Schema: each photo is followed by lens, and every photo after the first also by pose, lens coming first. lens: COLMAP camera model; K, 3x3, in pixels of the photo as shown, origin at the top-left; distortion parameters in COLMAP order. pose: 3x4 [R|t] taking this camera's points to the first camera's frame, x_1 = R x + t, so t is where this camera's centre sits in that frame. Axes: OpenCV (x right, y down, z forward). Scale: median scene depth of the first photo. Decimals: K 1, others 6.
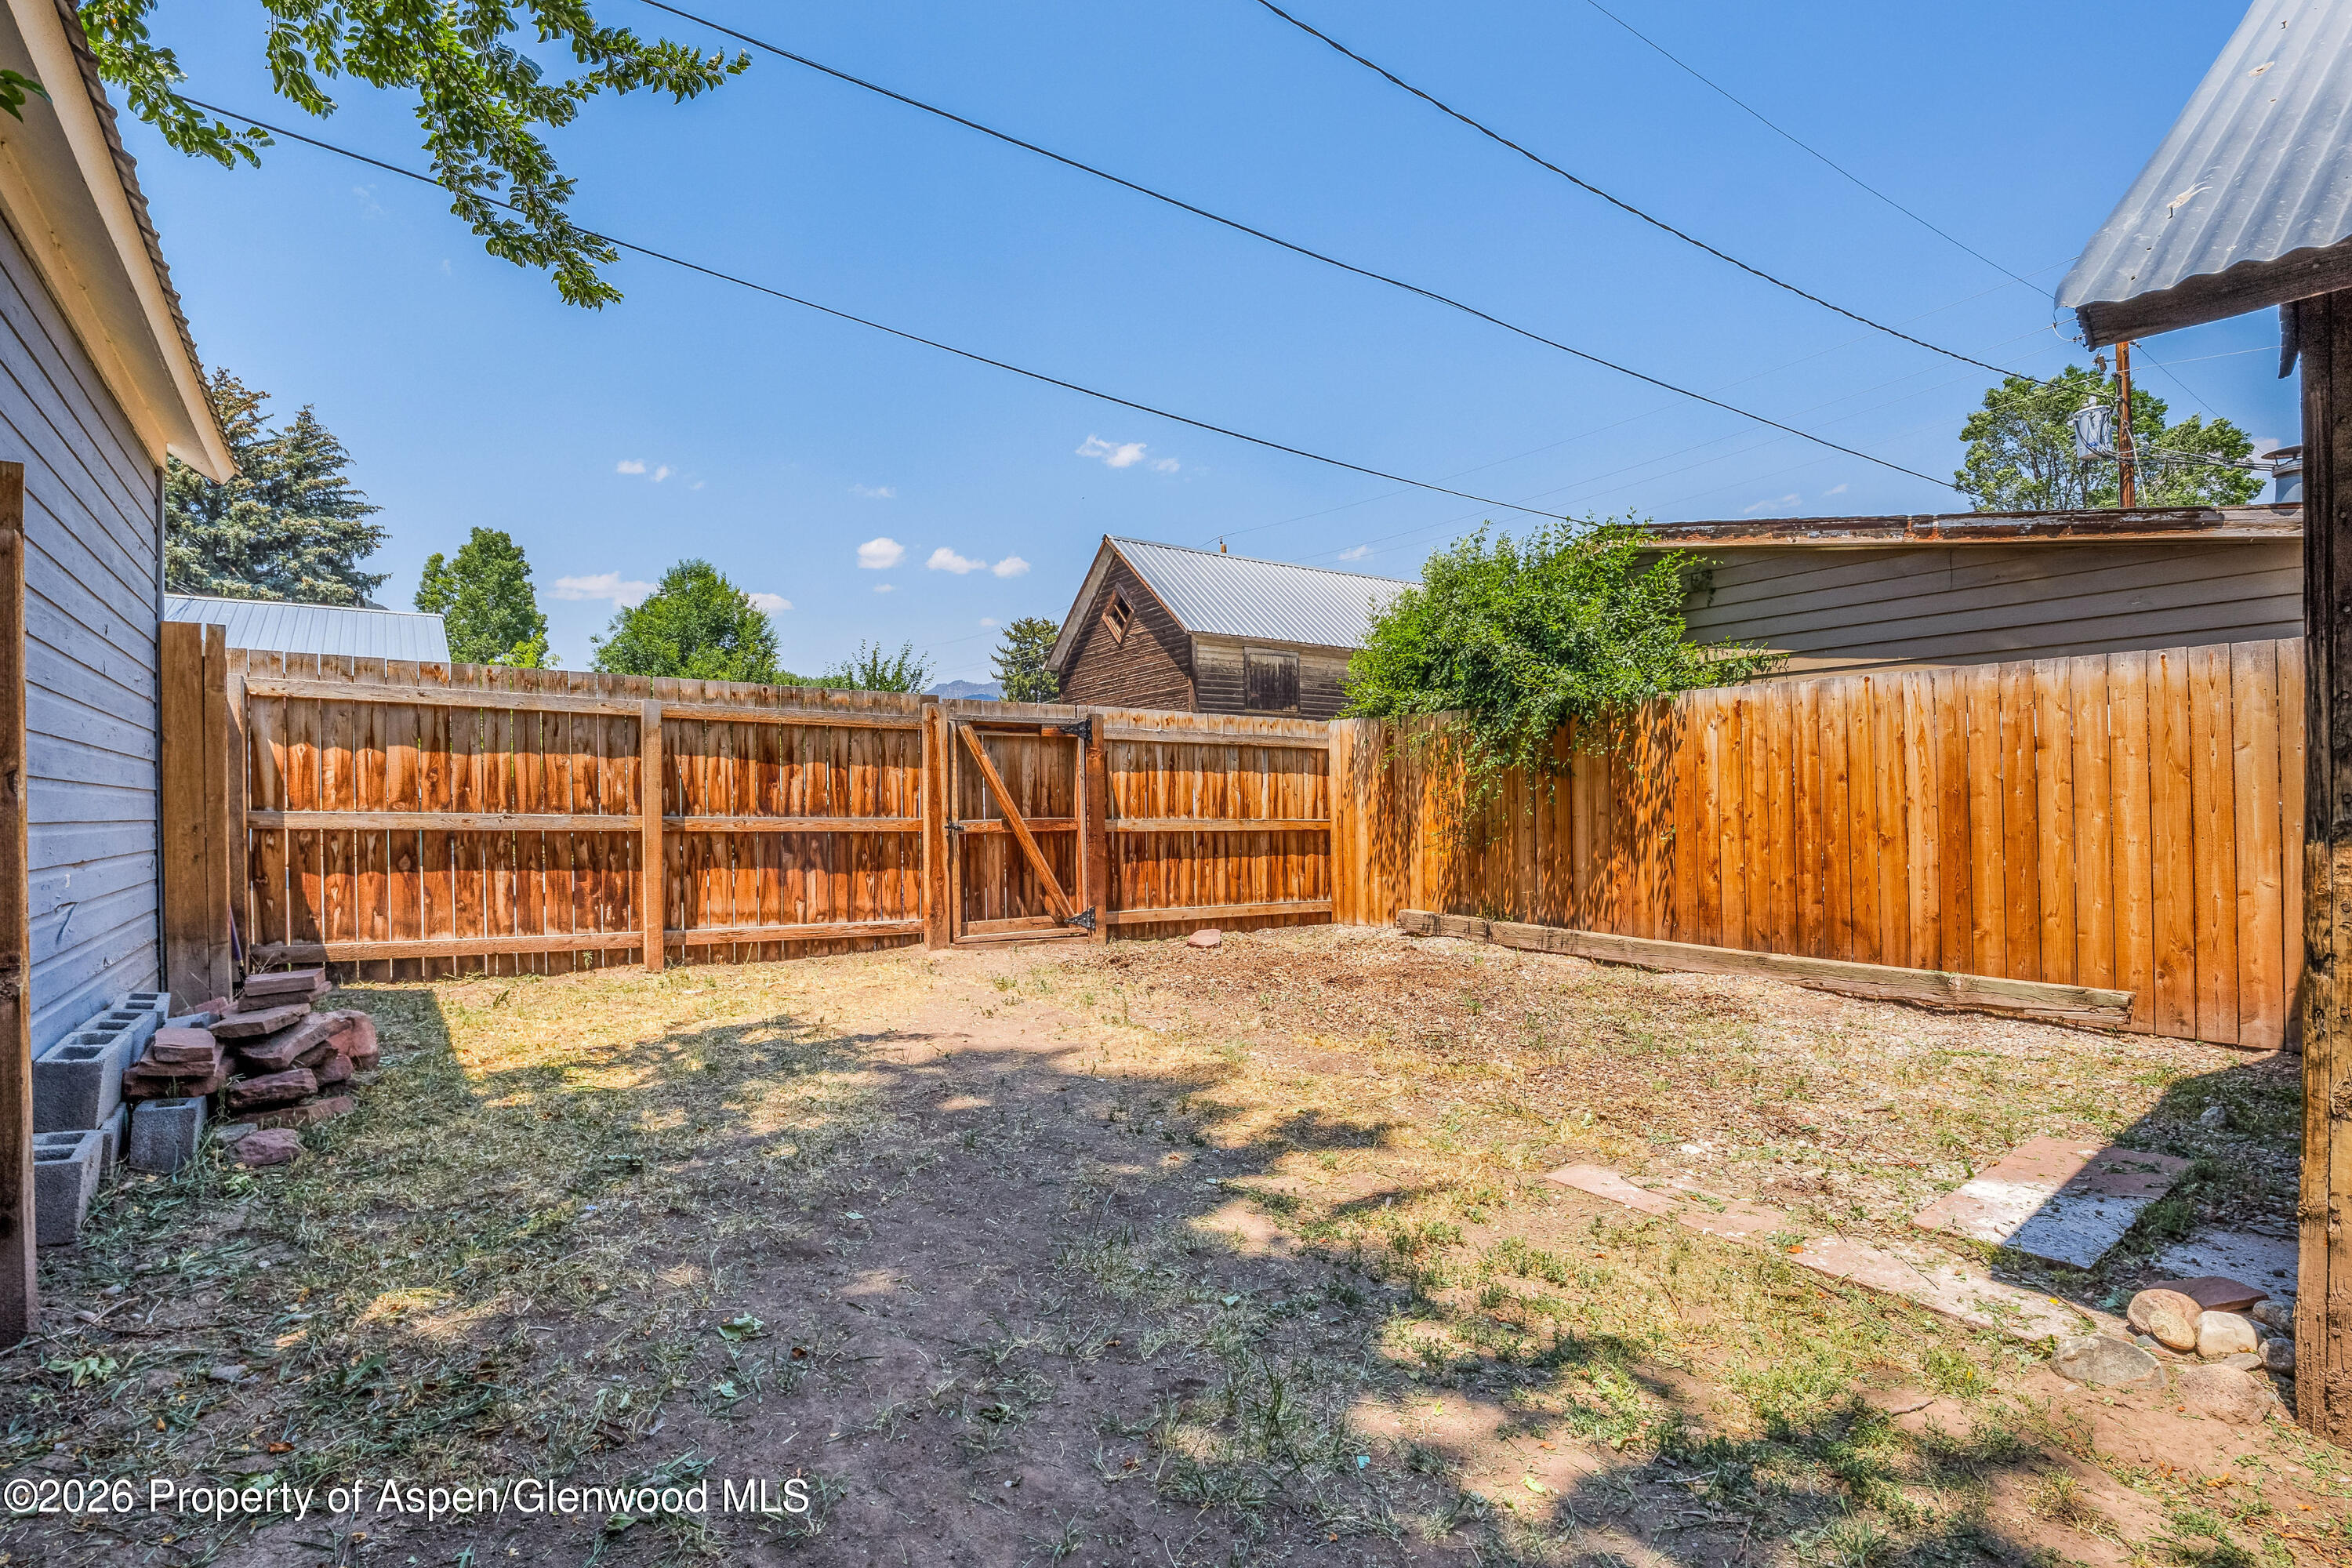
lens RADIAL K [[1147.8, 0, 1176.0], [0, 1147.8, 784.0], [0, 0, 1]] dist [-0.016398, -0.000218]
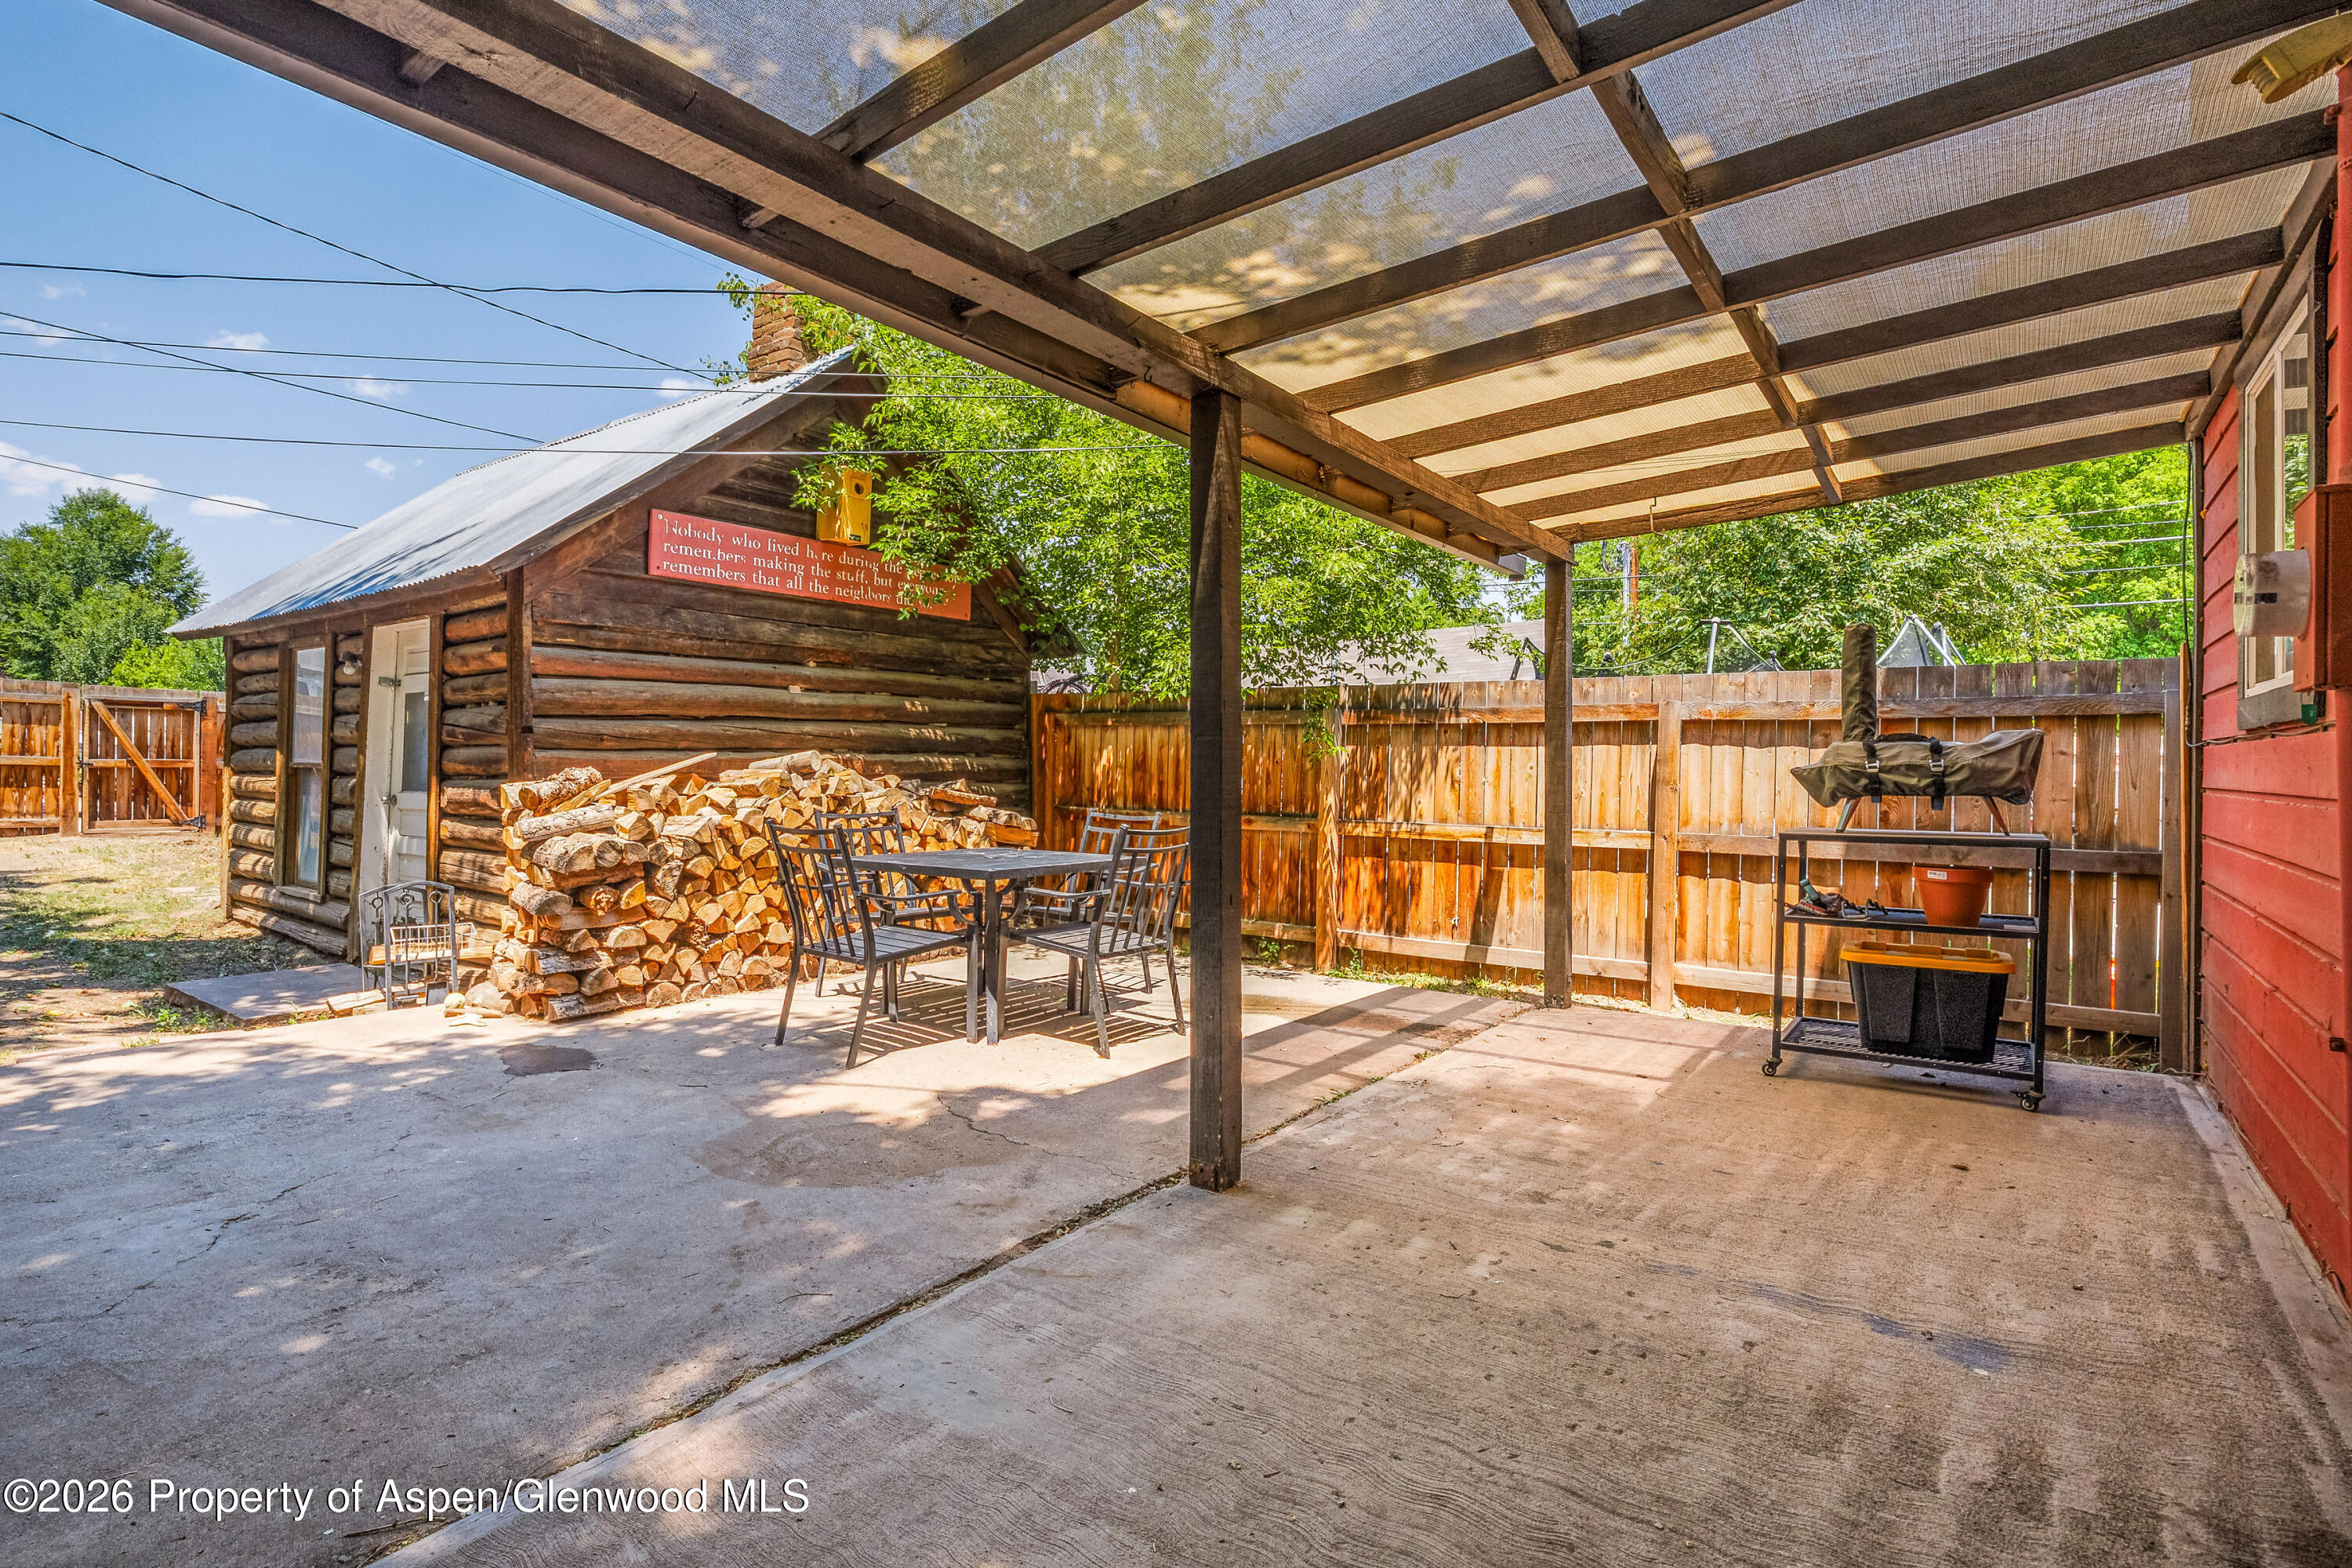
lens RADIAL K [[1151.6, 0, 1174.9], [0, 1151.6, 759.0], [0, 0, 1]] dist [-0.006978, -0.000832]
pose [[0.951724, 0.025606, 0.305886, 0.774499], [-0.030534, 0.999469, 0.011336, -0.034209], [-0.305434, -0.020129, 0.952001, -1.018089]]
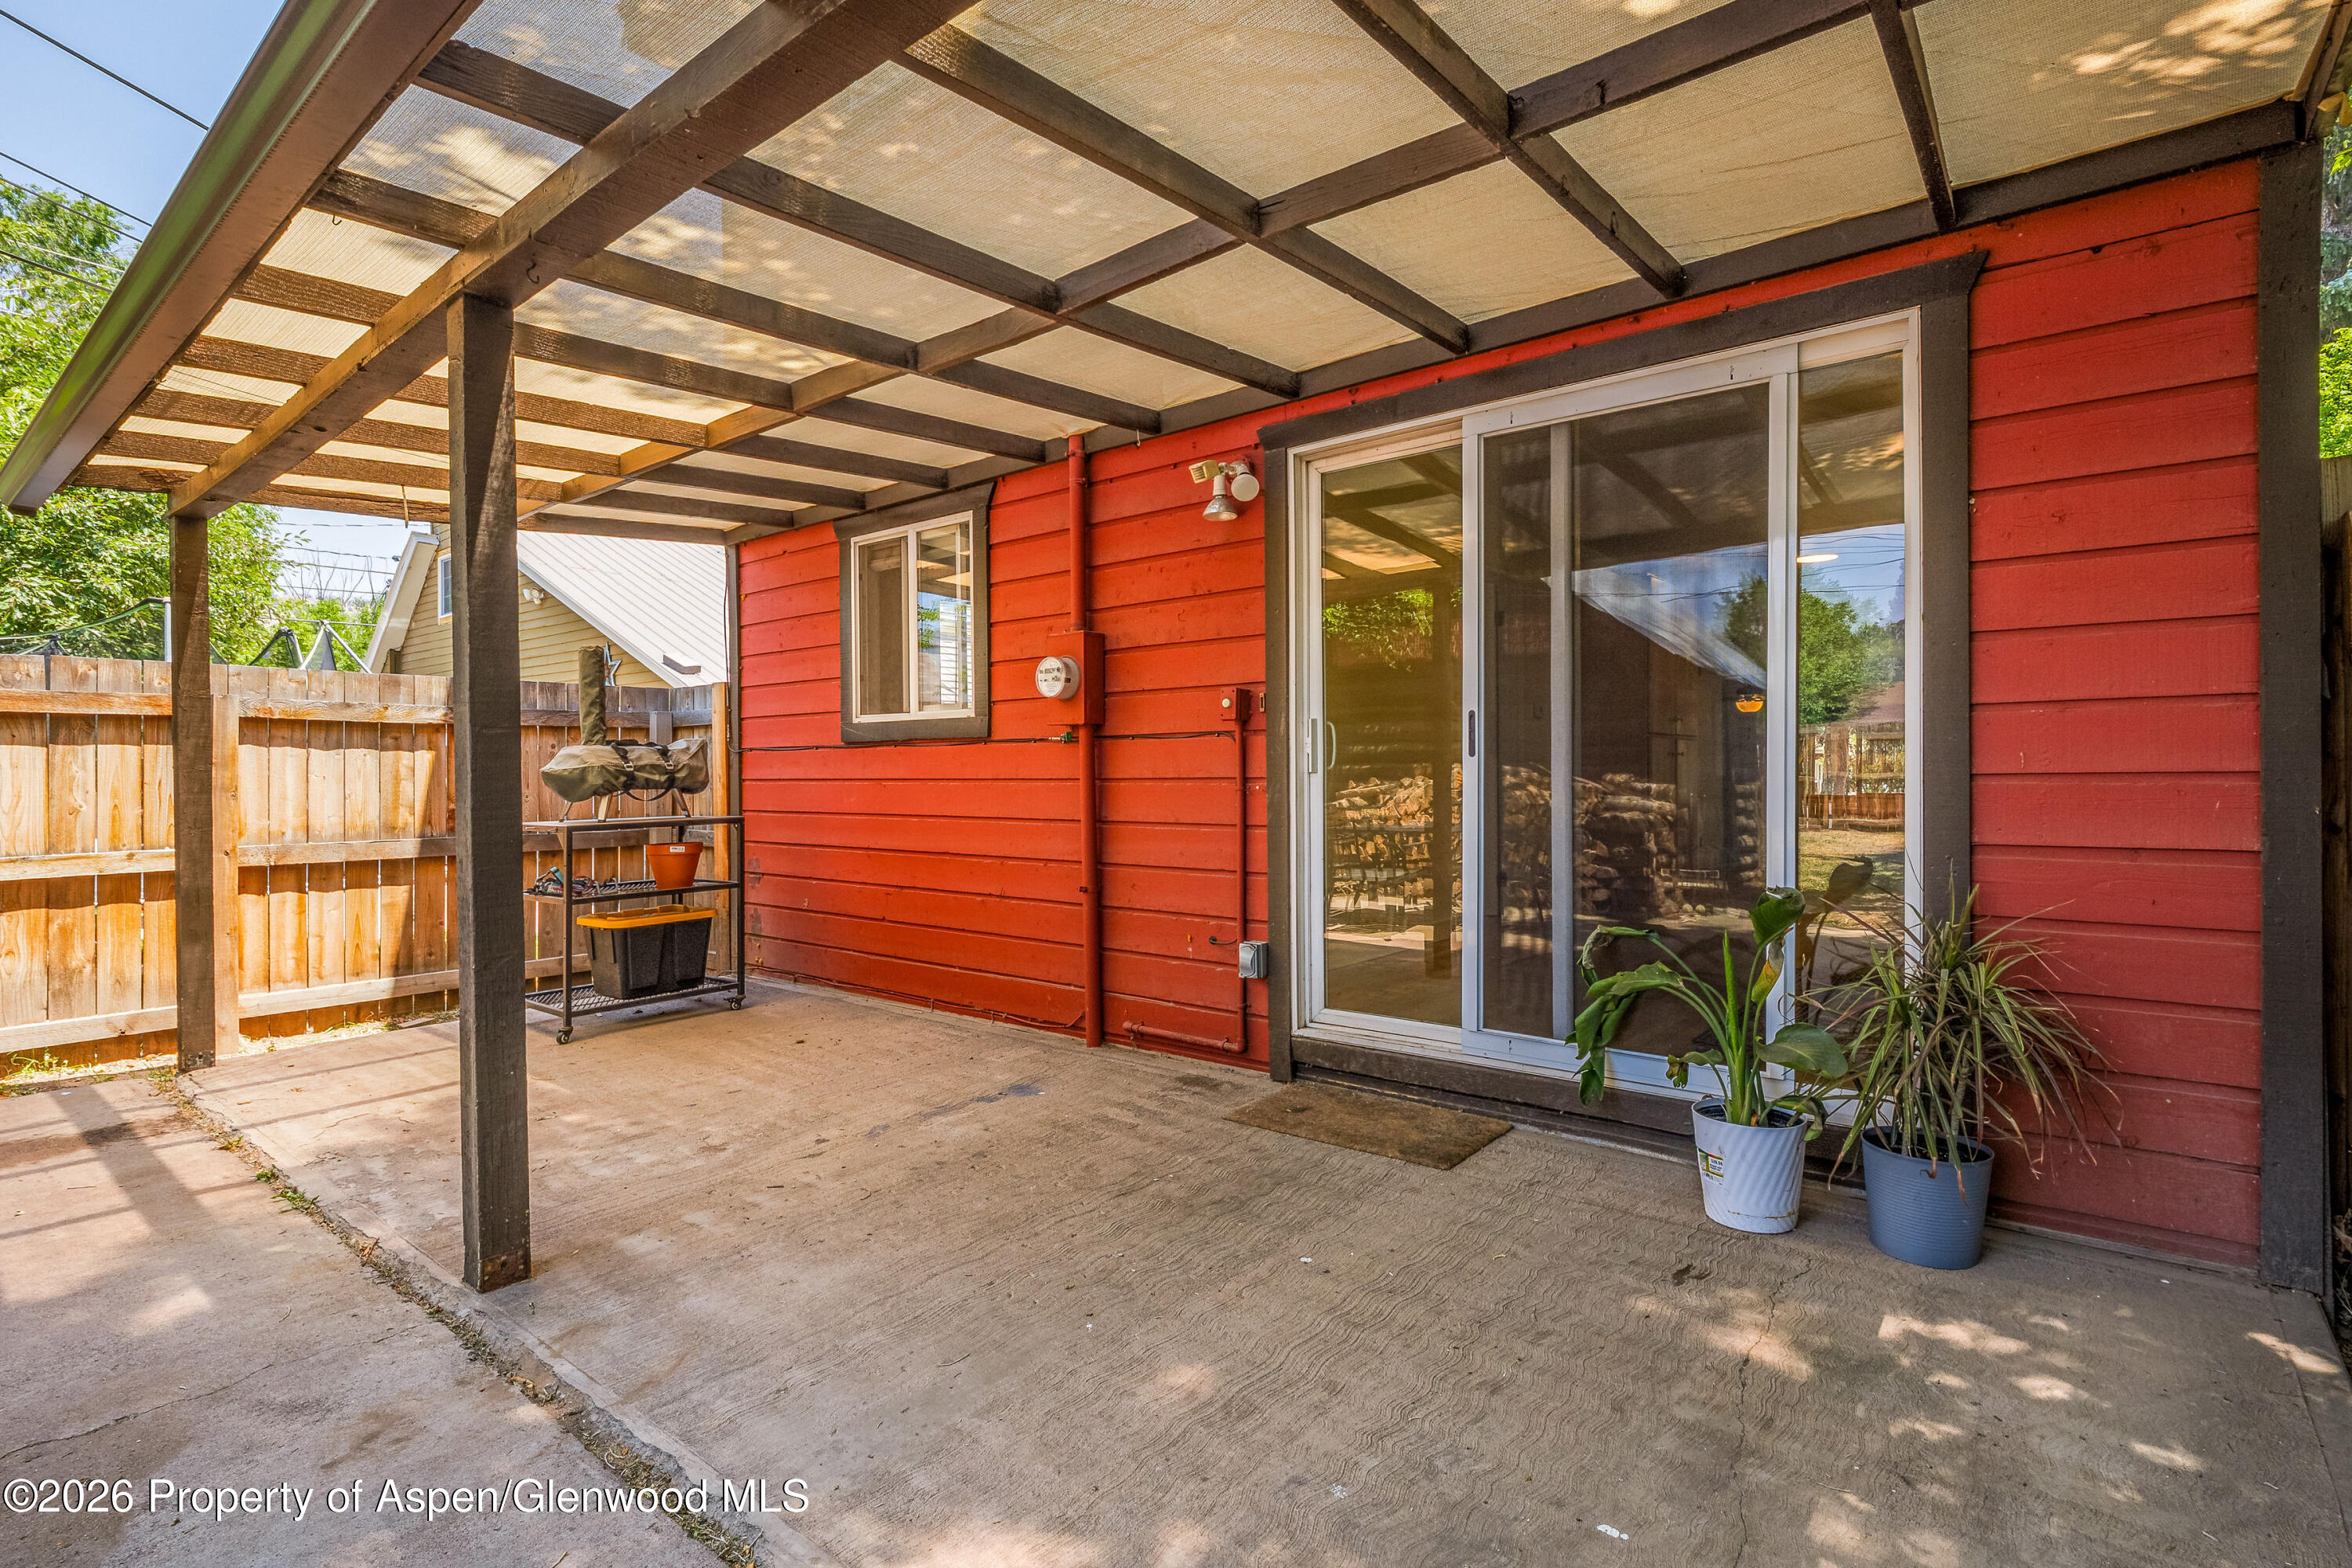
lens RADIAL K [[1133.5, 0, 1169.6], [0, 1133.5, 779.4], [0, 0, 1]] dist [-0.016965, -0.000800]
pose [[-0.265054, 0.009905, 0.964183, 0.559718], [-0.007976, 0.999891, -0.012465, -0.022091], [-0.964201, -0.010995, -0.264946, -0.748396]]
